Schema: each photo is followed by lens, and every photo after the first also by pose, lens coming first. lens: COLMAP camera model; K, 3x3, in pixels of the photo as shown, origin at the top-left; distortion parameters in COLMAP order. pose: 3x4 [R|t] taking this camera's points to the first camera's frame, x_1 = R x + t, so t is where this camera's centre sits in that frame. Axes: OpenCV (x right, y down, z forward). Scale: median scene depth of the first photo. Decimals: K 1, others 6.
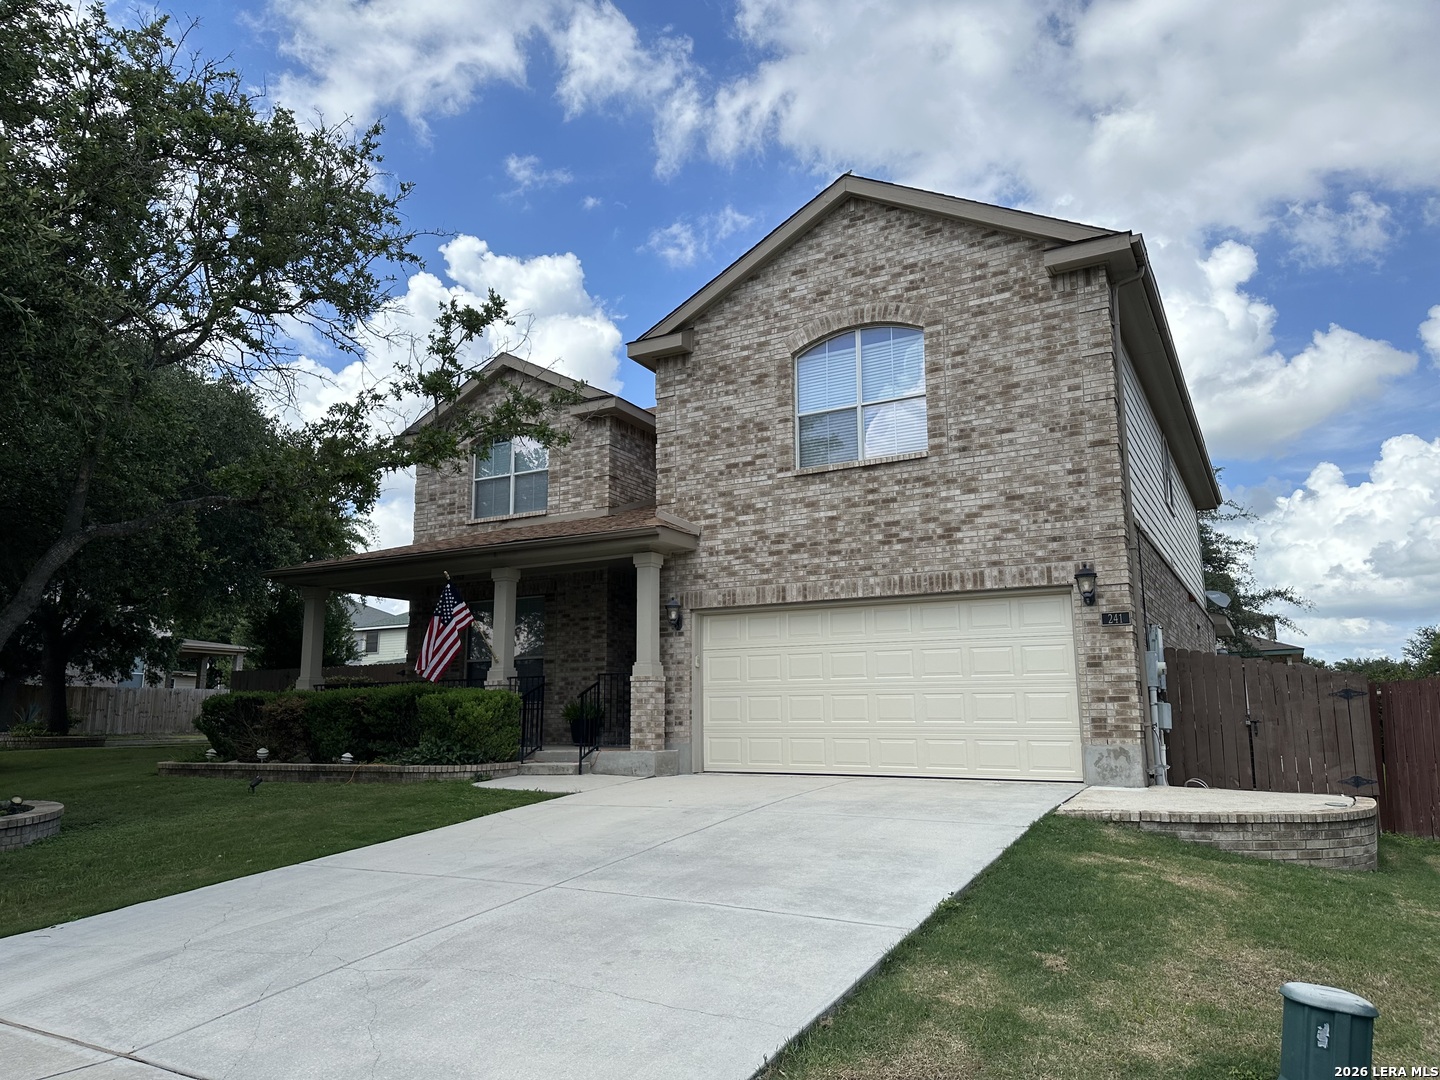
lens RADIAL K [[983.7, 0, 720.0], [0, 983.7, 540.0], [0, 0, 1]] dist [0.165917, -0.225157]
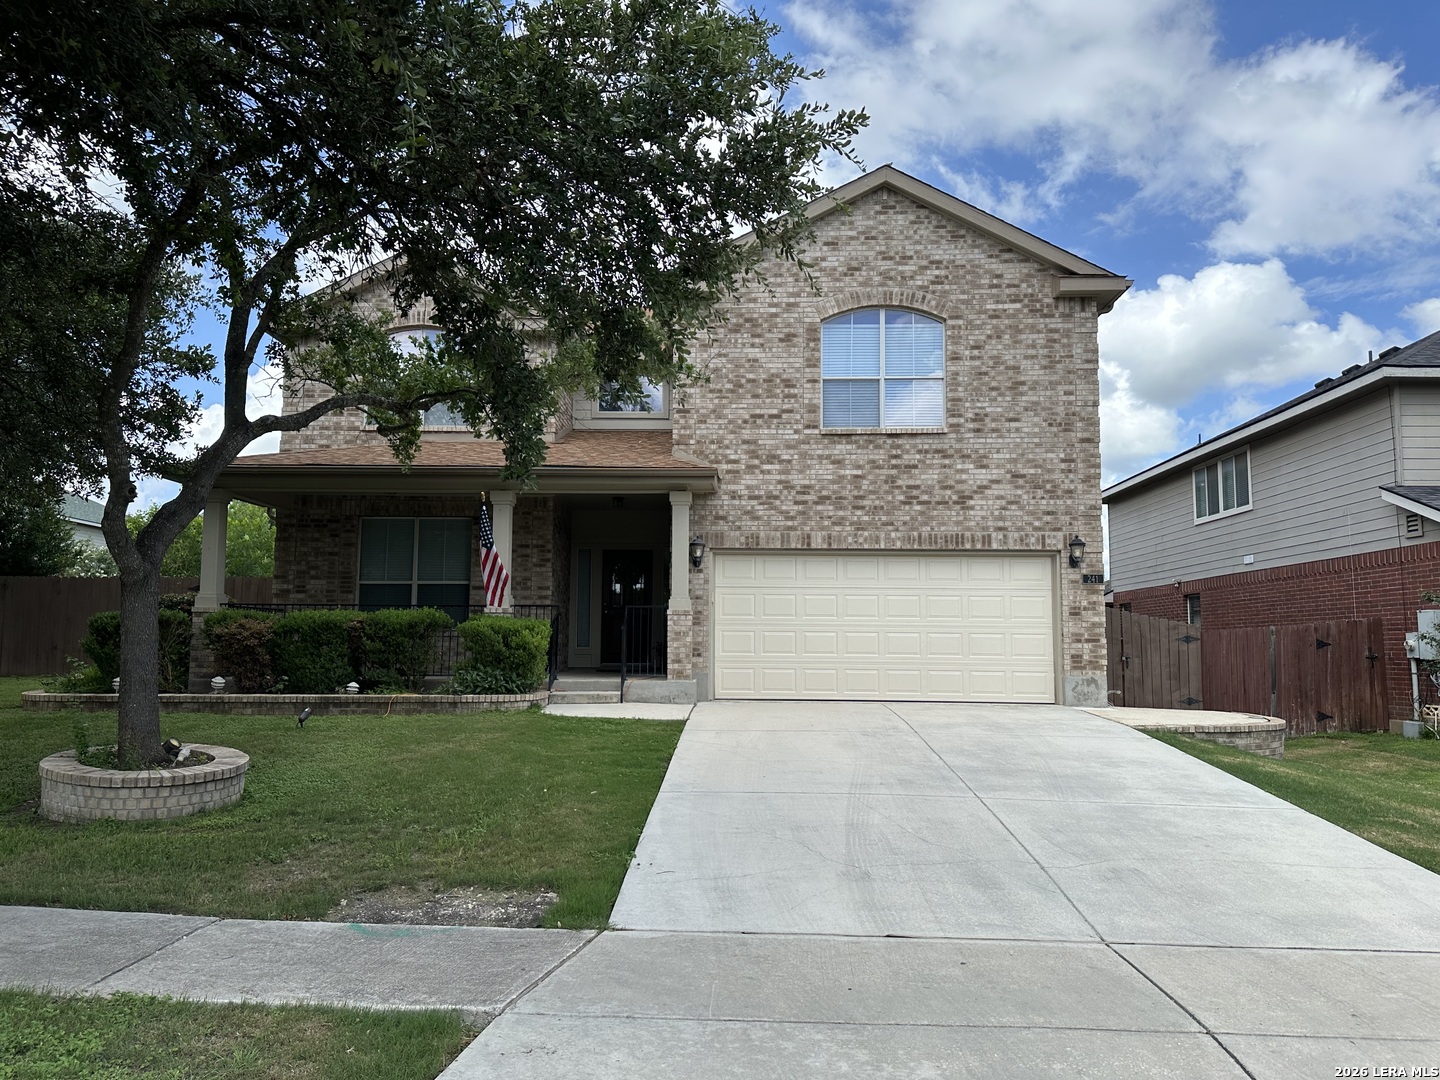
lens RADIAL K [[983.7, 0, 720.0], [0, 983.7, 540.0], [0, 0, 1]] dist [0.165917, -0.225157]
pose [[0.886528, 0.062350, 0.458454, -0.534981], [-0.096496, 0.994005, 0.051413, 0.007051], [-0.452500, -0.089818, 0.887230, 0.066722]]
